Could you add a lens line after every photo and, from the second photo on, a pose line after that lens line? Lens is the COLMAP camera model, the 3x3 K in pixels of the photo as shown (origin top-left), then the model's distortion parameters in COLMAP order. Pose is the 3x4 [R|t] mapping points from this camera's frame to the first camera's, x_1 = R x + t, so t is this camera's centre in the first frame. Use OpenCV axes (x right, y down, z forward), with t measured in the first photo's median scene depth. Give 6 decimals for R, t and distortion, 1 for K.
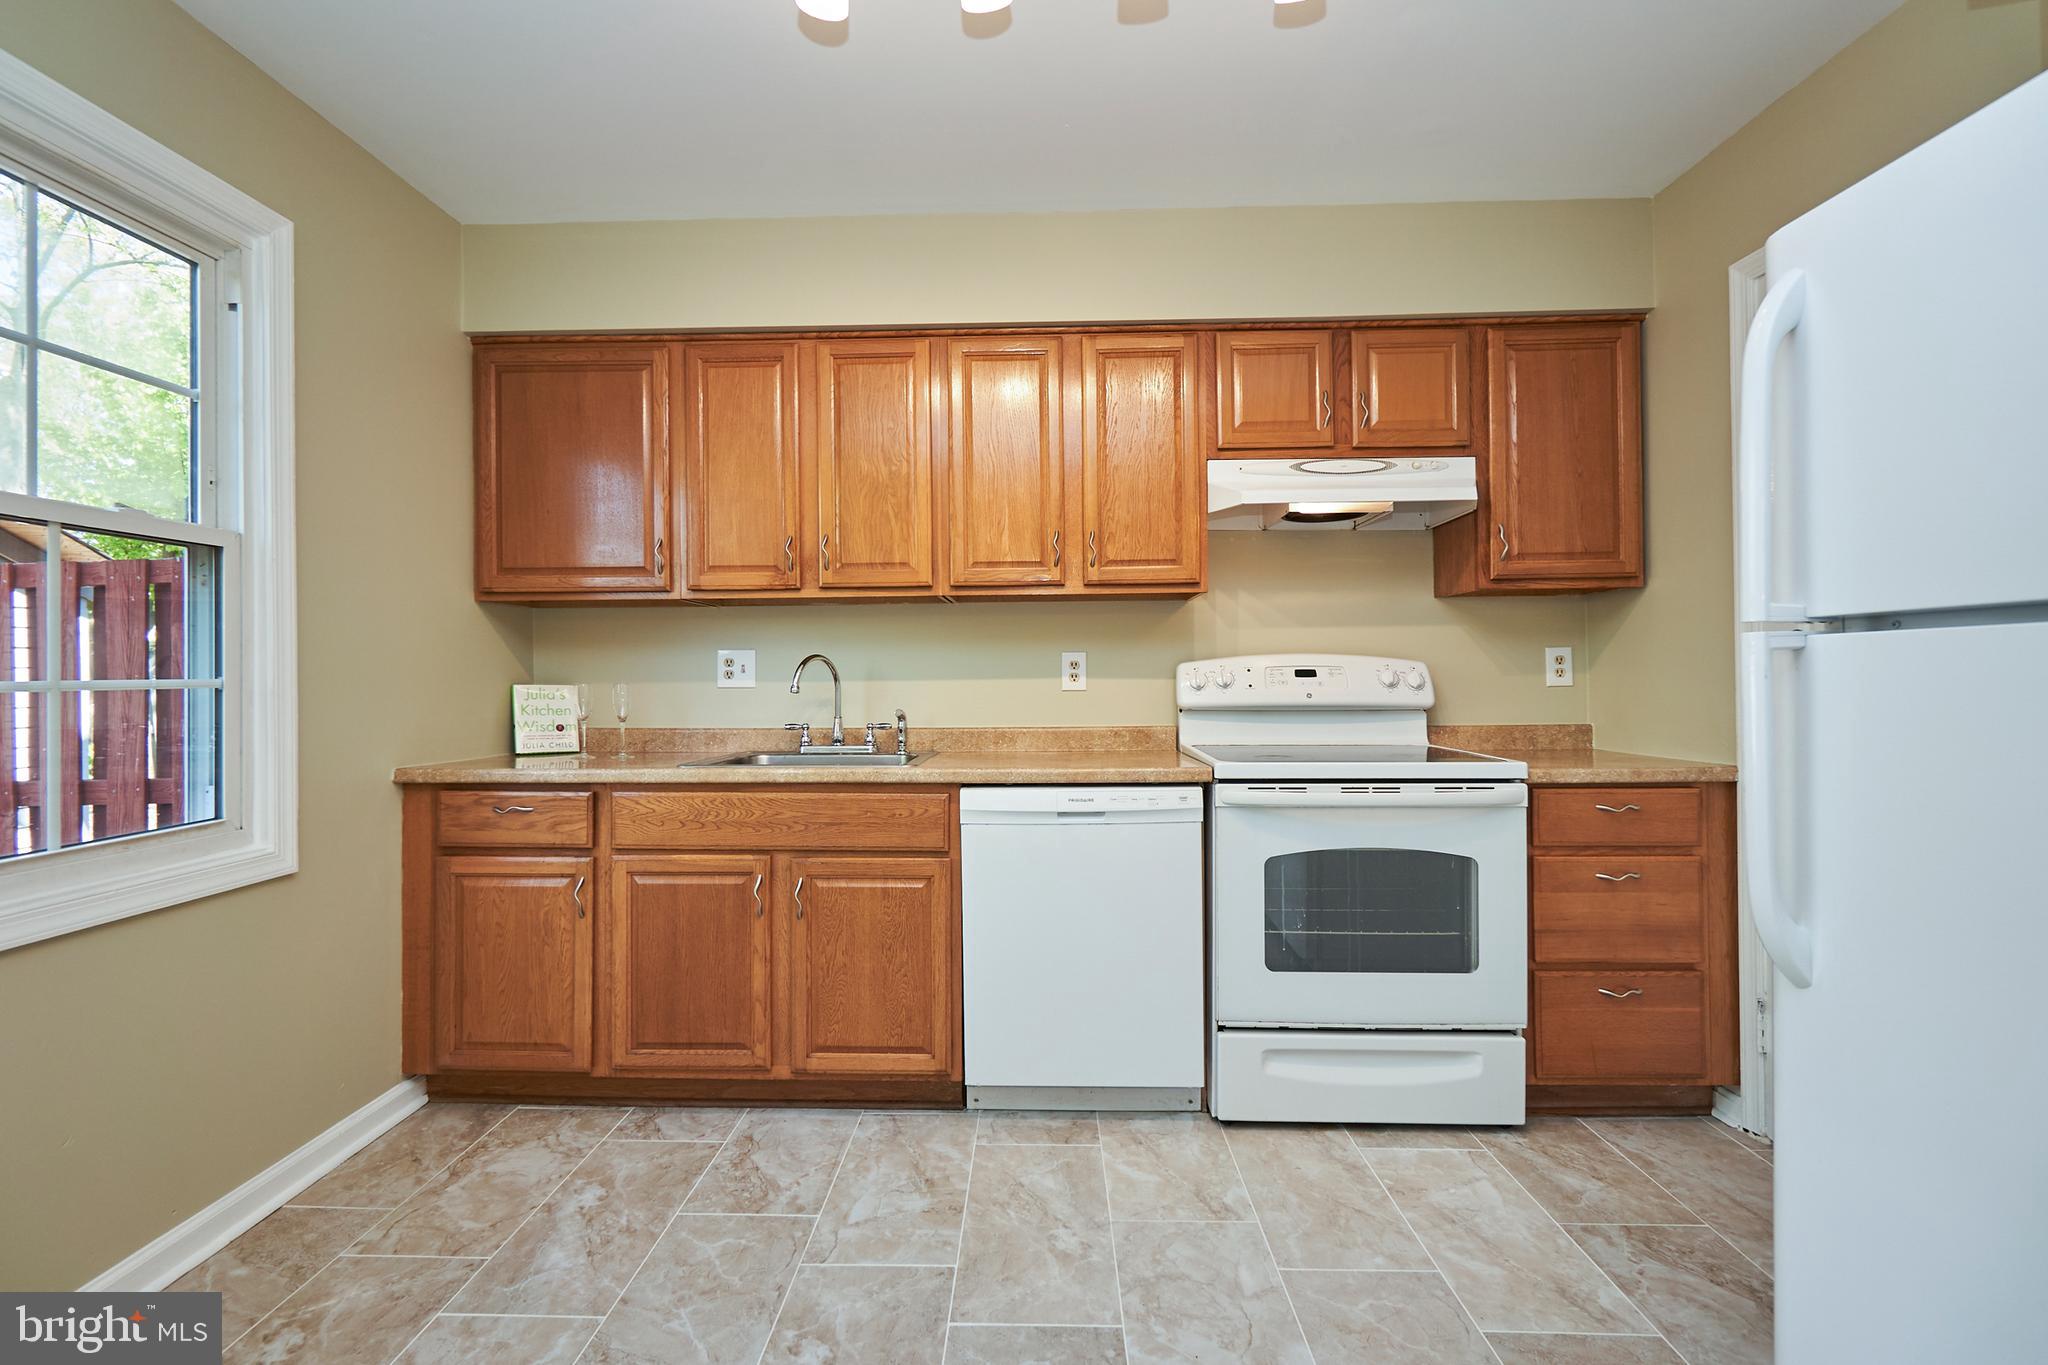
lens RADIAL K [[910.9, 0, 1015.0], [0, 910.9, 673.3], [0, 0, 1]] dist [-0.001211, 0.000130]
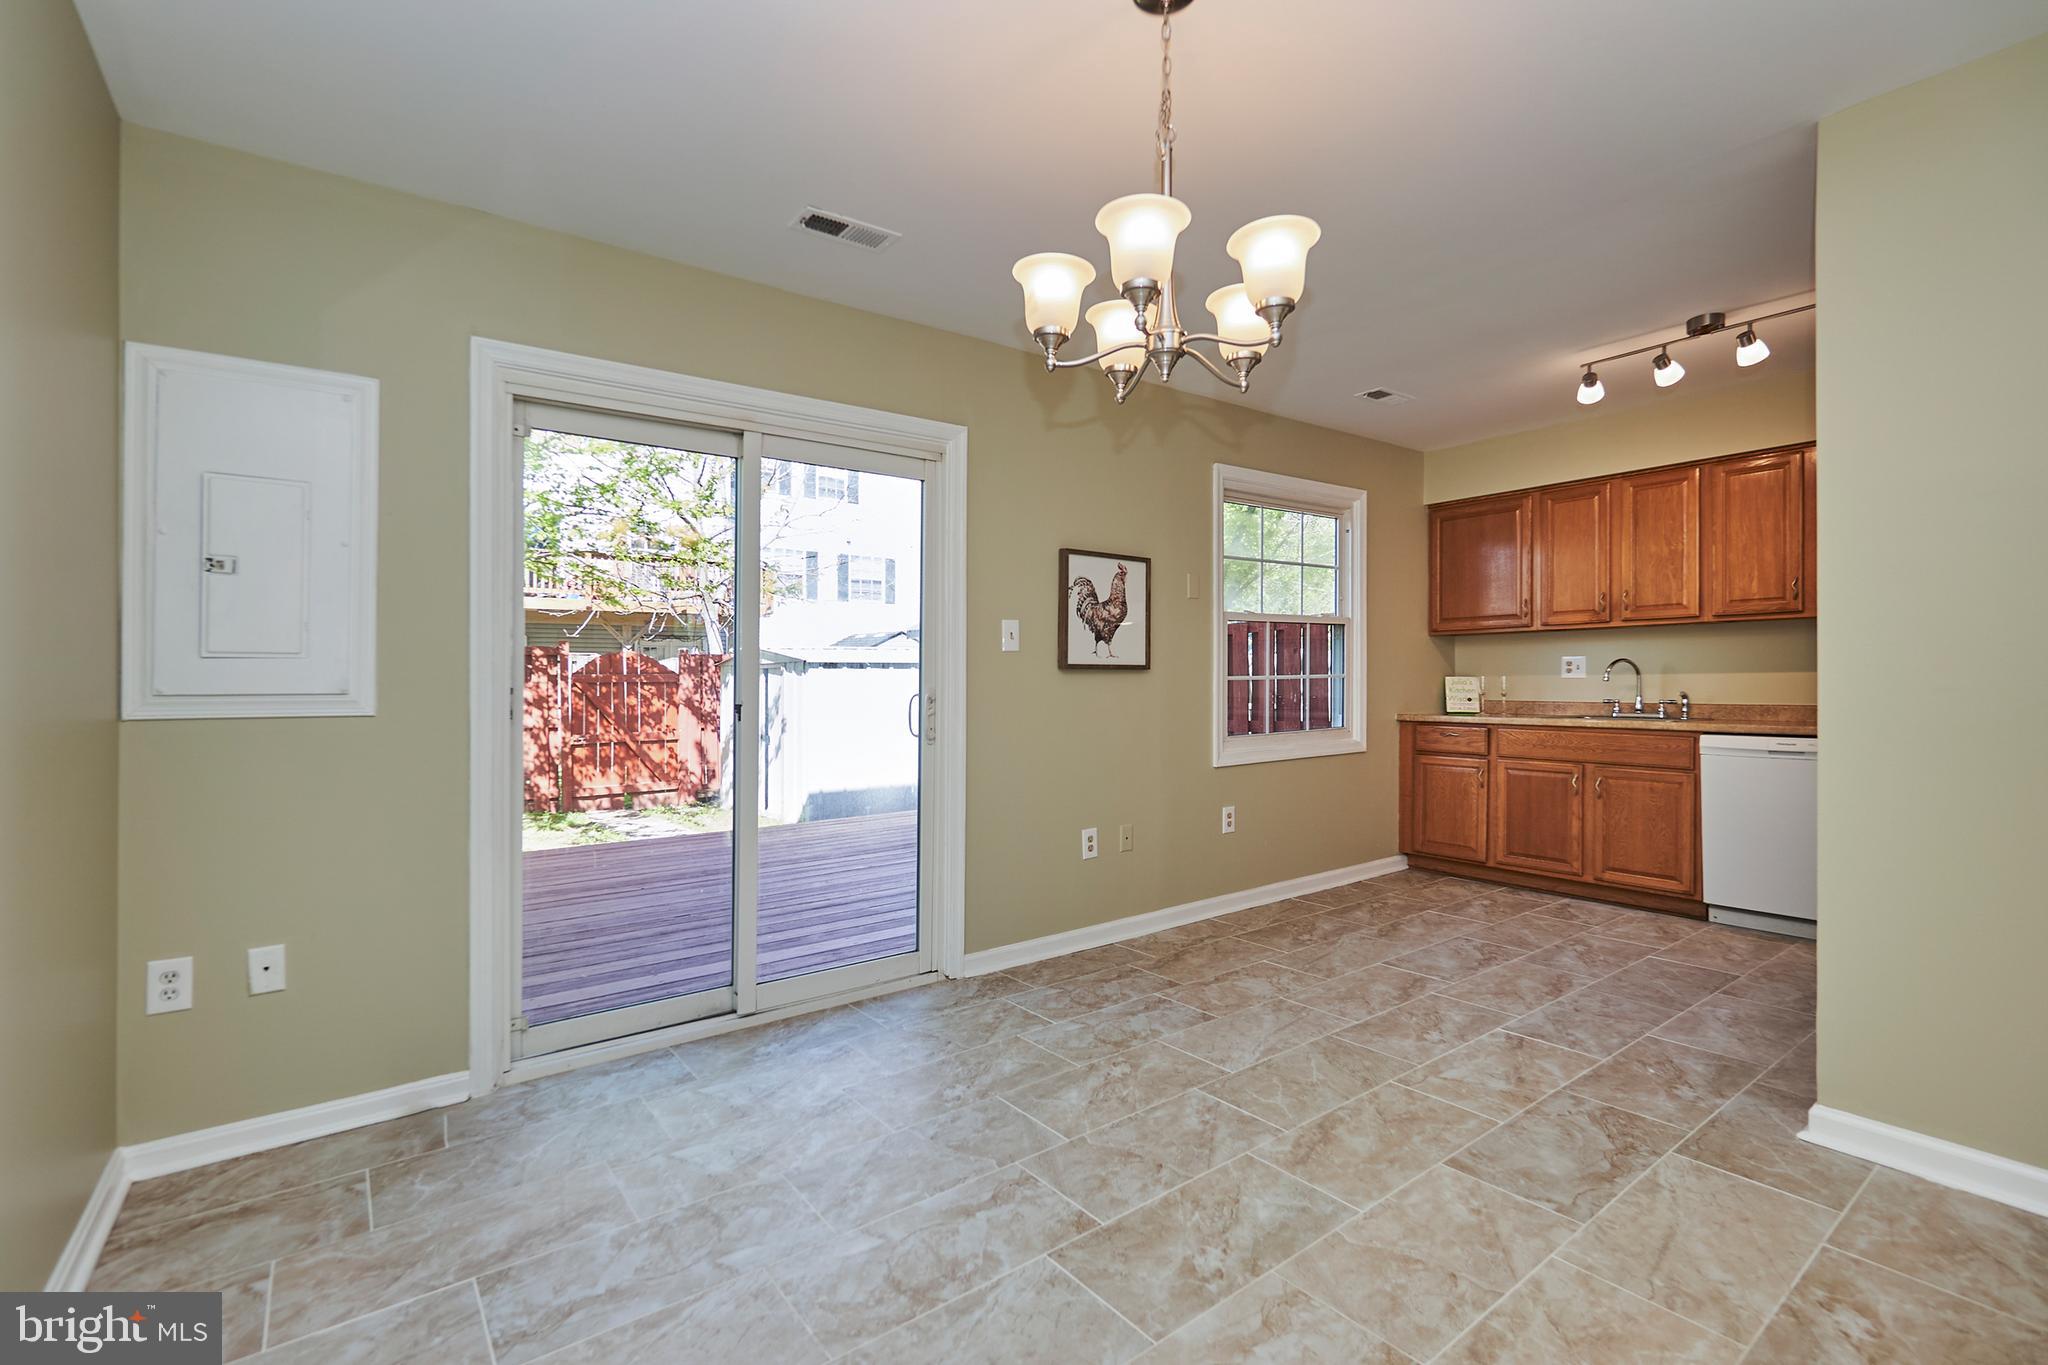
lens RADIAL K [[904.0, 0, 1017.3], [0, 904.0, 700.6], [0, 0, 1]] dist [-0.001342, -0.000434]
pose [[0.617416, 0.019551, -0.786394, 0.490750], [0.007509, 0.999499, 0.030745, -0.003230], [0.786601, -0.024887, 0.616959, -1.110477]]
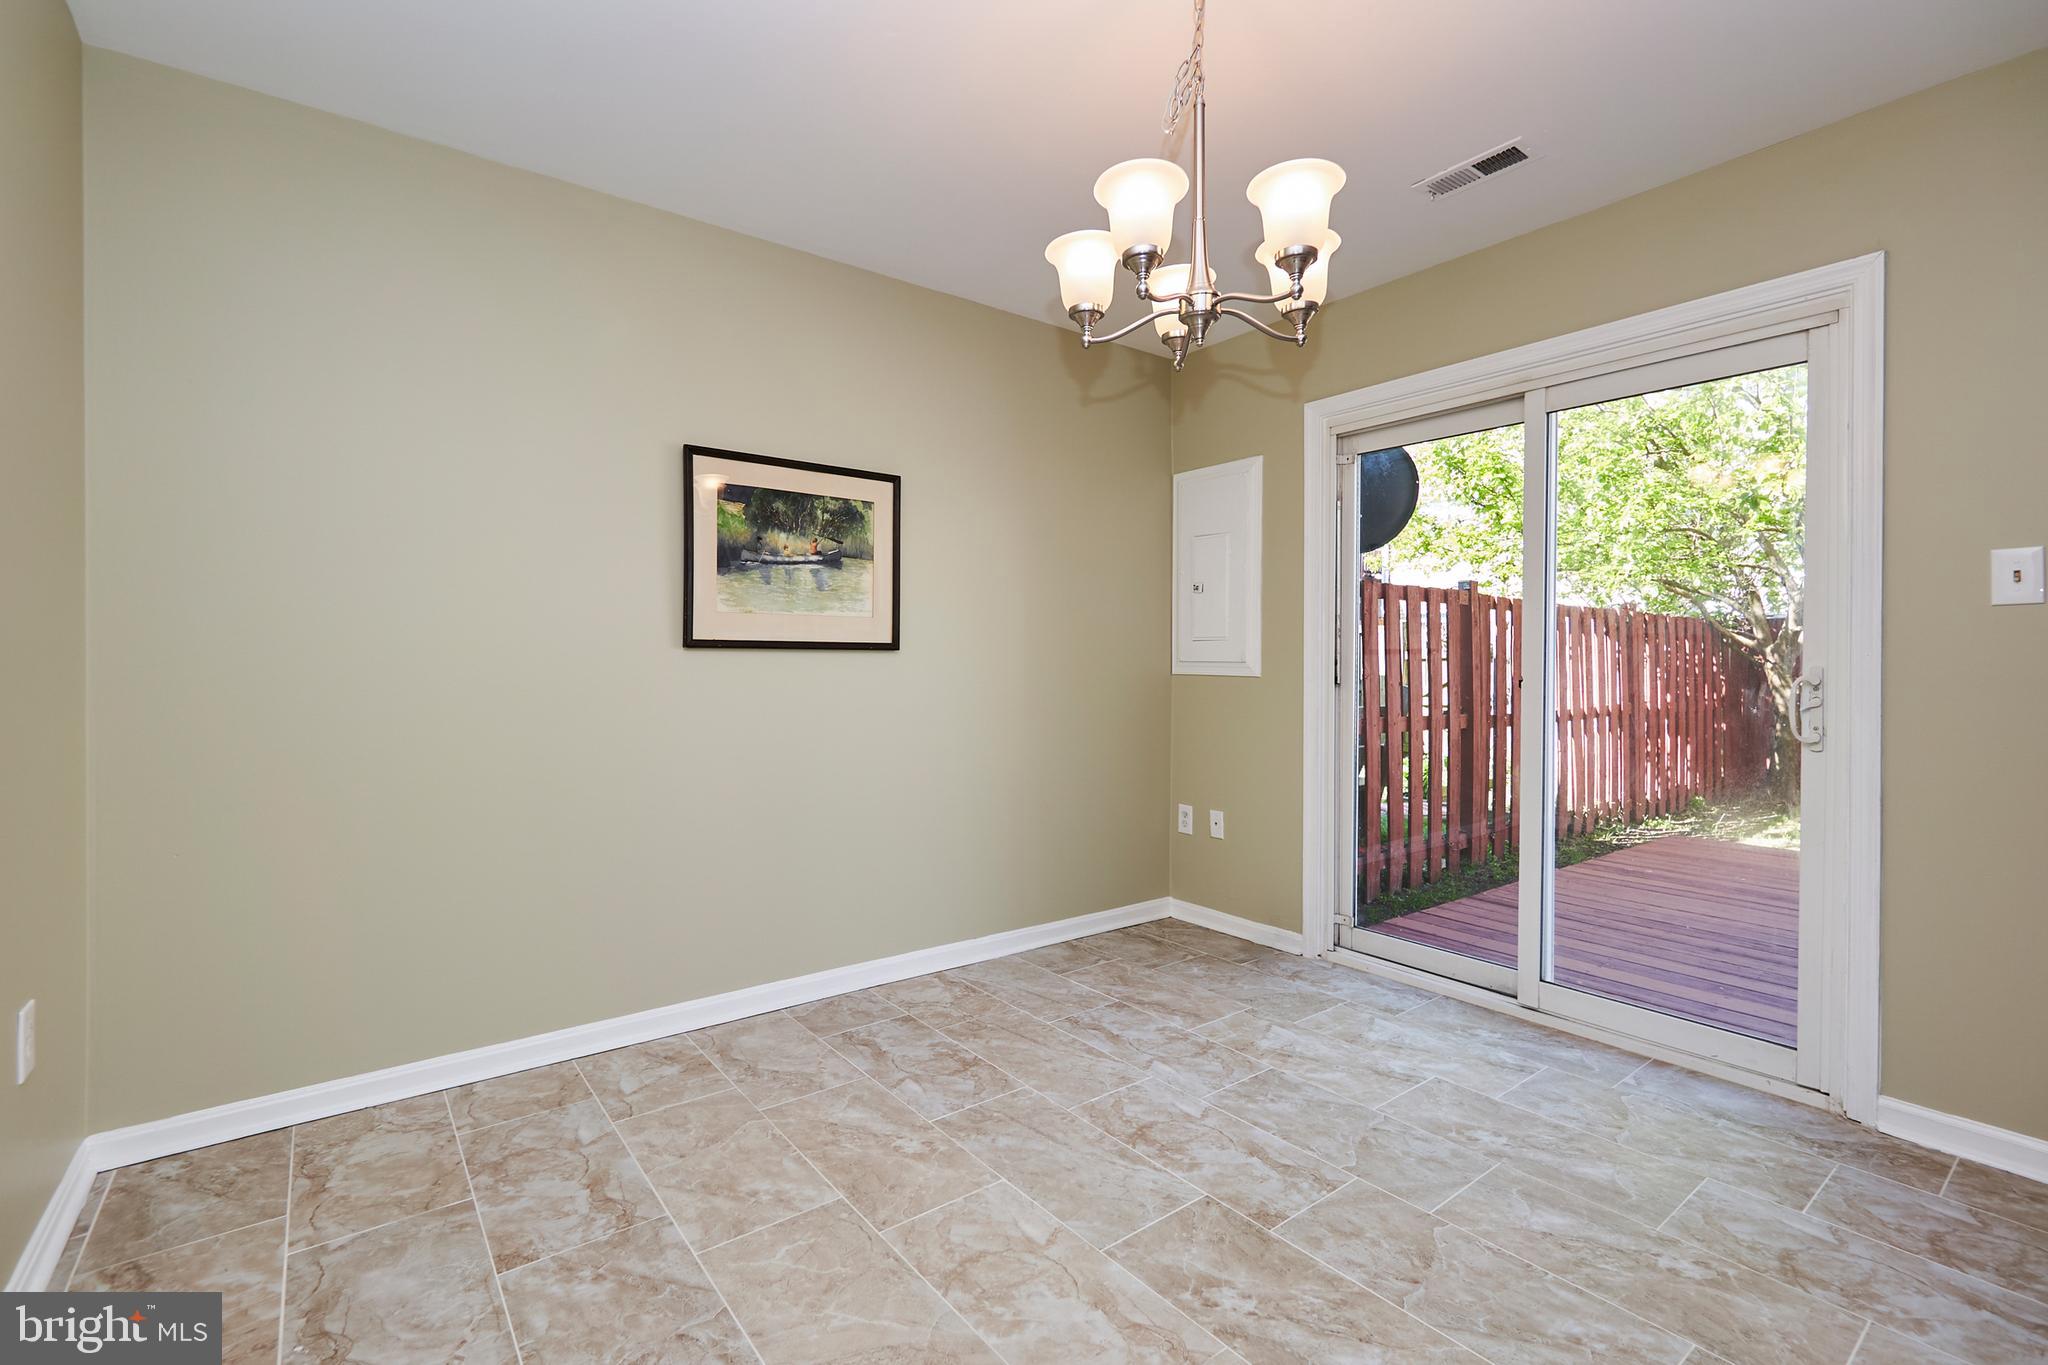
lens RADIAL K [[915.3, 0, 1020.4], [0, 915.3, 687.7], [0, 0, 1]] dist [0.001571, 0.000326]
pose [[-0.780775, 0.024342, -0.624339, 0.549265], [0.006012, 0.999487, 0.031449, 0.005699], [0.624784, 0.020801, -0.780521, -0.094794]]
